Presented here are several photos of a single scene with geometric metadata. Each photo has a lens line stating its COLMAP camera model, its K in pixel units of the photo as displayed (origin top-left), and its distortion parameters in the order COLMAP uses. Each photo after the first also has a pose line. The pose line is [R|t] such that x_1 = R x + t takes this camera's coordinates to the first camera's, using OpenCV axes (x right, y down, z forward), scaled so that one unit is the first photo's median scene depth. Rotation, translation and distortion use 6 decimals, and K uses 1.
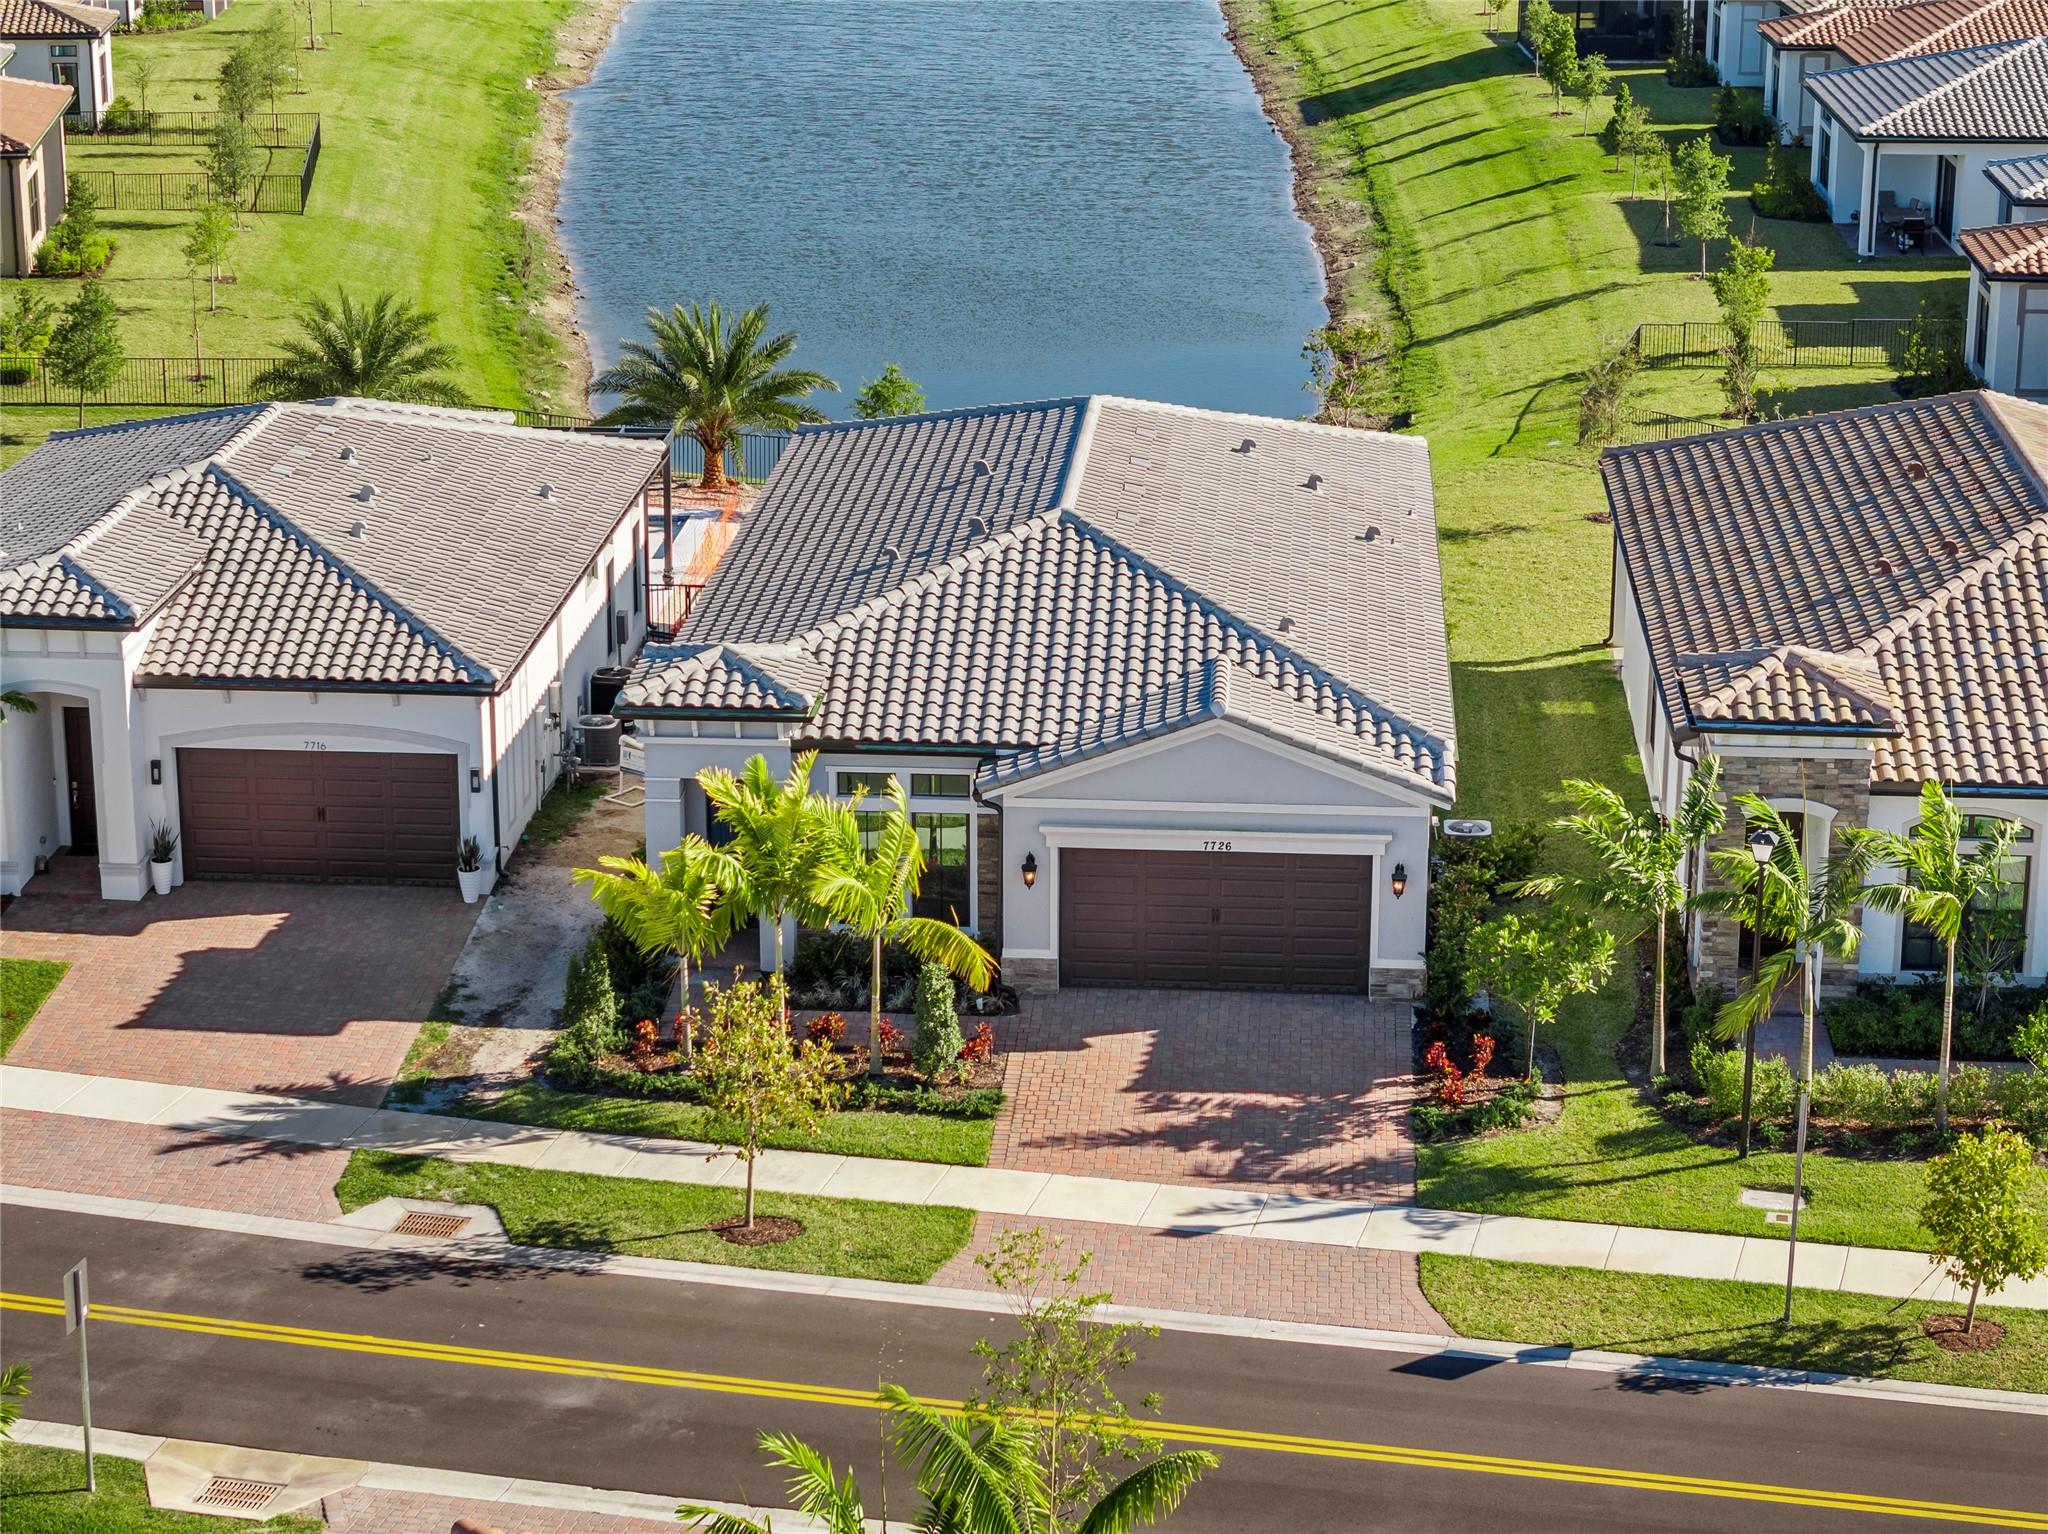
lens RADIAL K [[4135.3, 0, 975.6], [0, 4135.3, 884.1], [0, 0, 1]] dist [-0.244611, 1.716919]
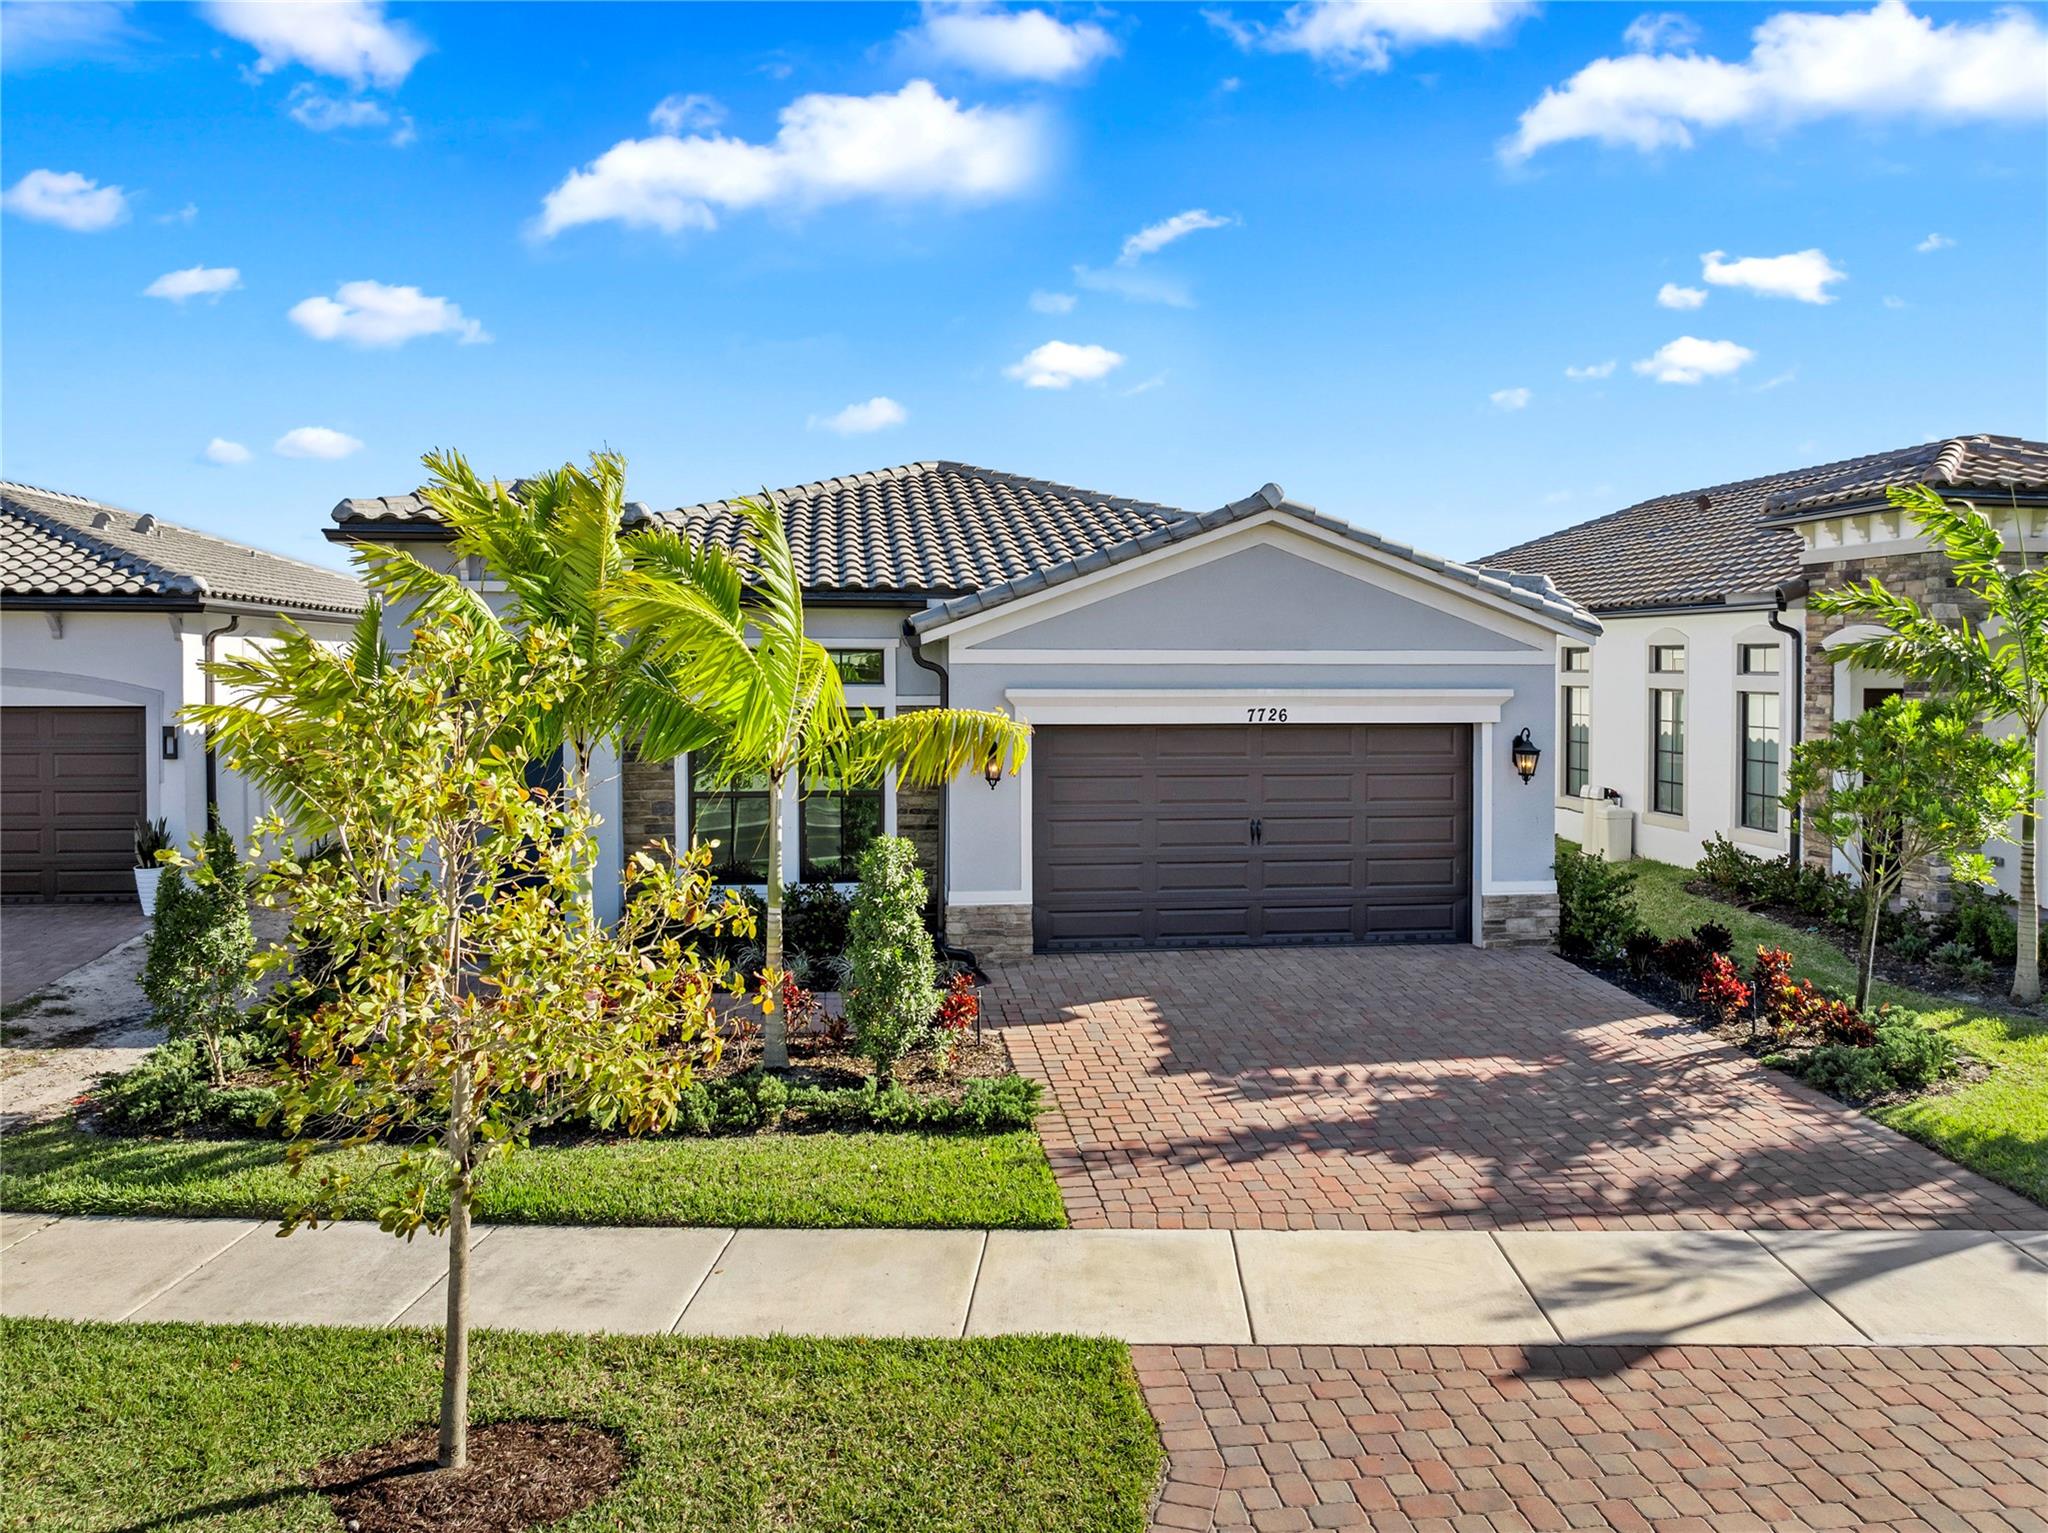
lens RADIAL K [[1504.4, 0, 1036.1], [0, 1504.4, 690.0], [0, 0, 1]] dist [-0.044577, 0.000684]
pose [[0.975590, -0.001219, 0.219596, -0.032684], [0.066832, 0.954198, -0.291614, 0.056435], [-0.209183, 0.299172, 0.930988, 0.785132]]
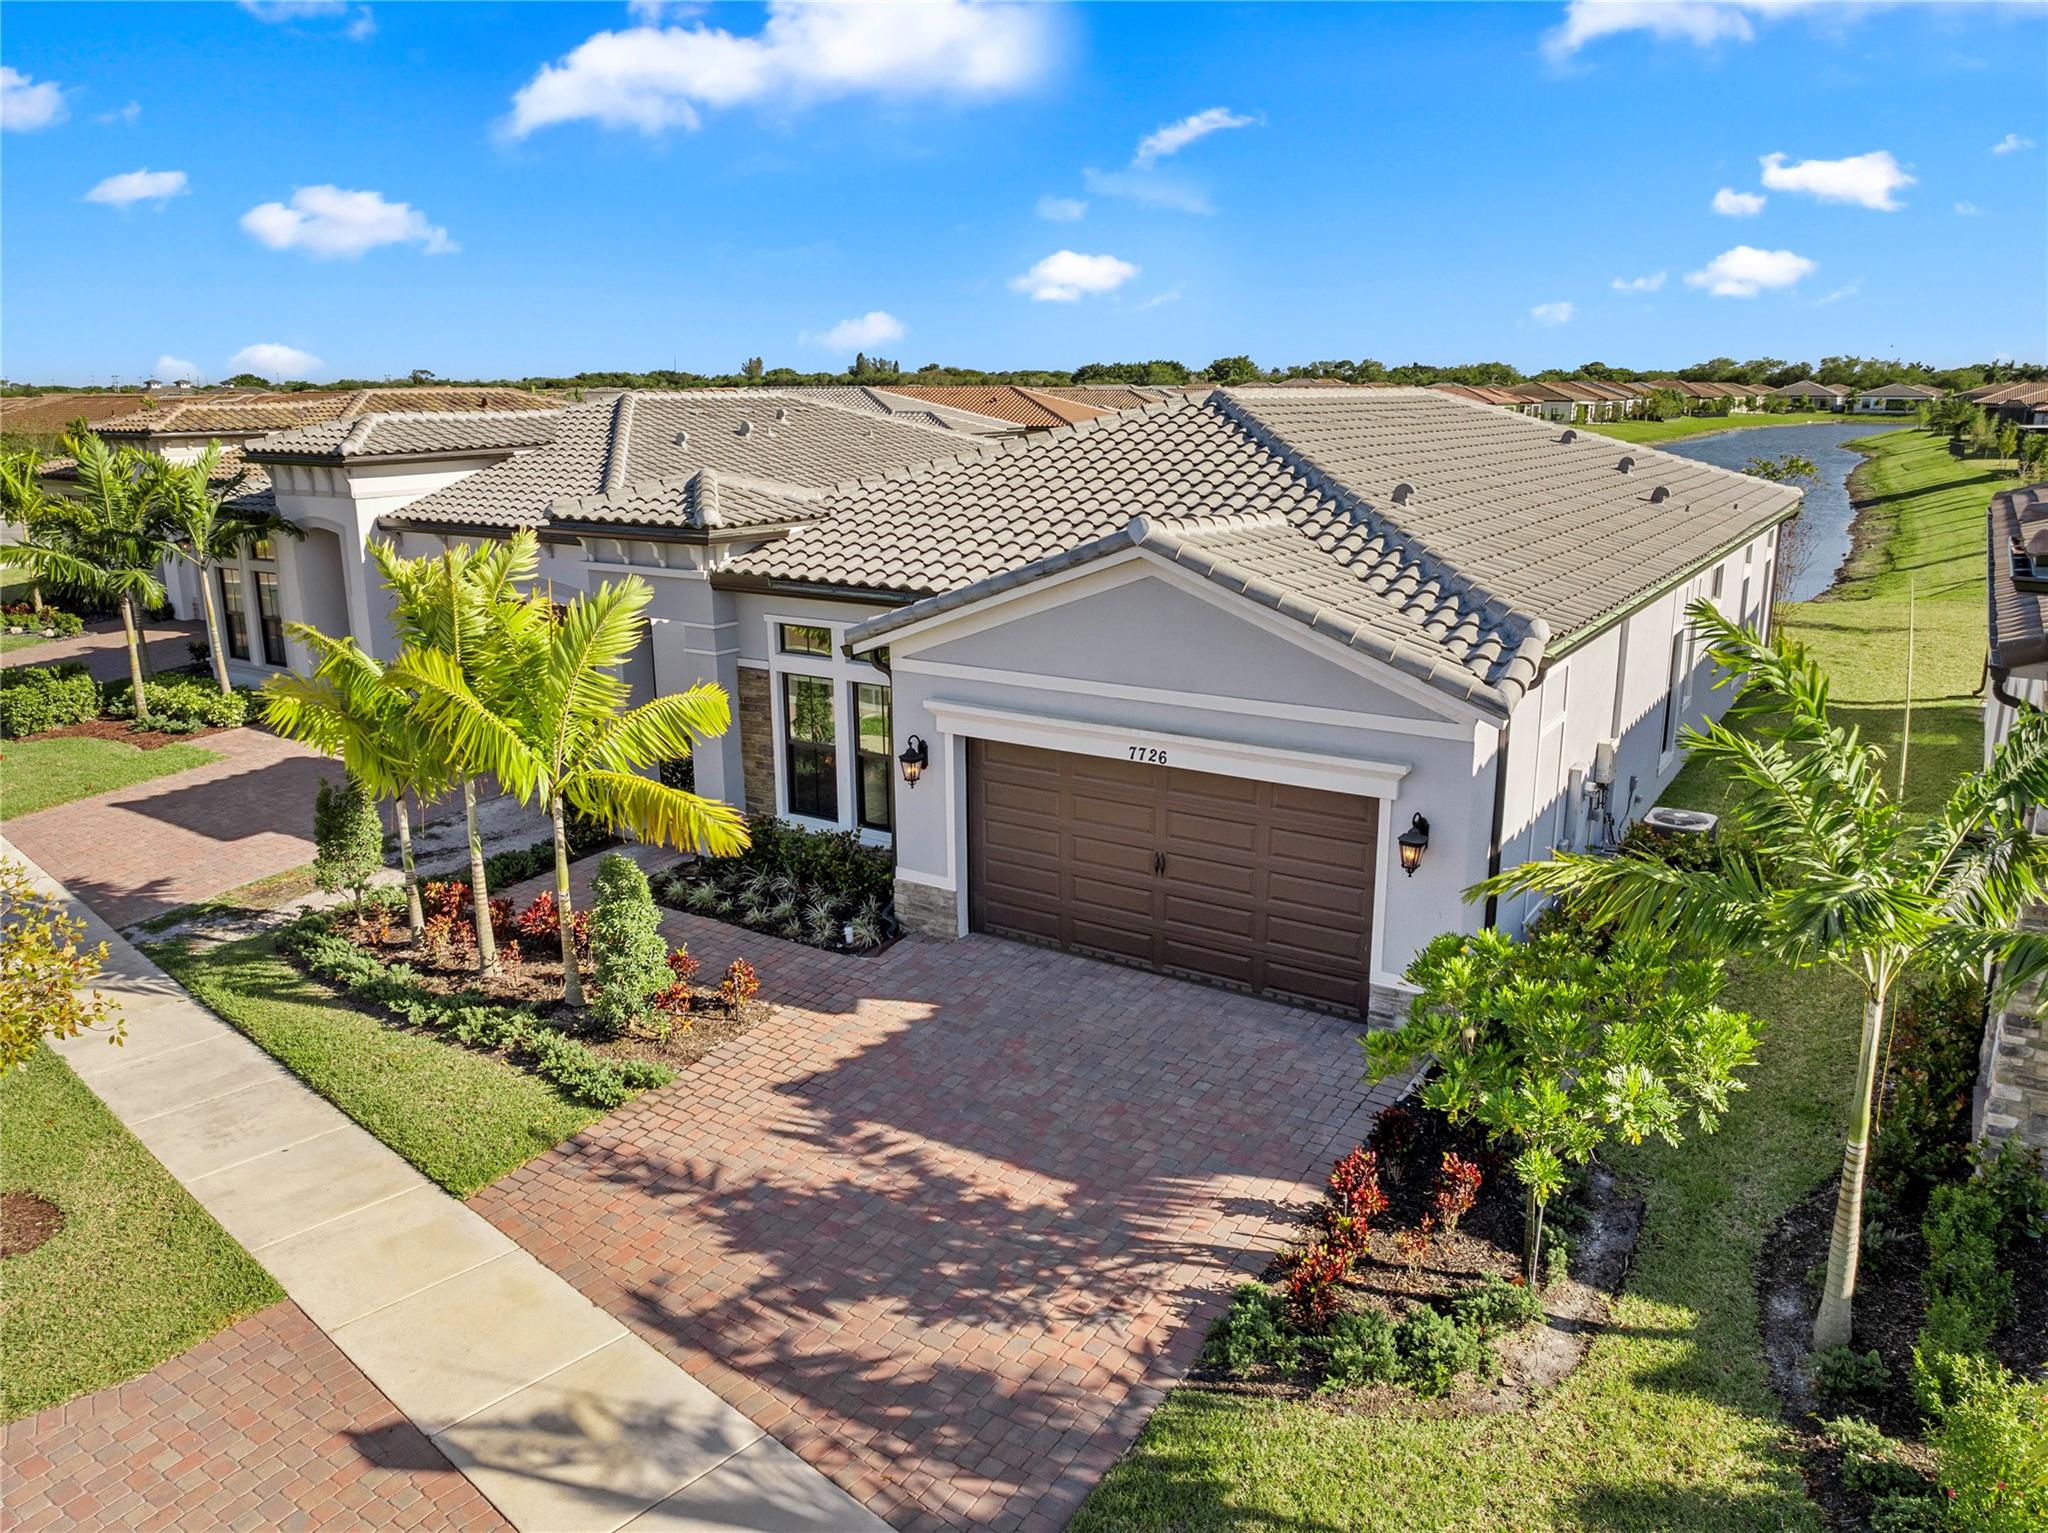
lens RADIAL K [[1457.6, 0, 1024.0], [0, 1457.6, 766.5], [0, 0, 1]] dist [-0.046611, 0.011085]
pose [[0.881418, 0.115997, -0.457872, 0.148112], [-0.146115, 0.988789, -0.030775, 0.002525], [0.449169, 0.094028, 0.888485, 0.793899]]
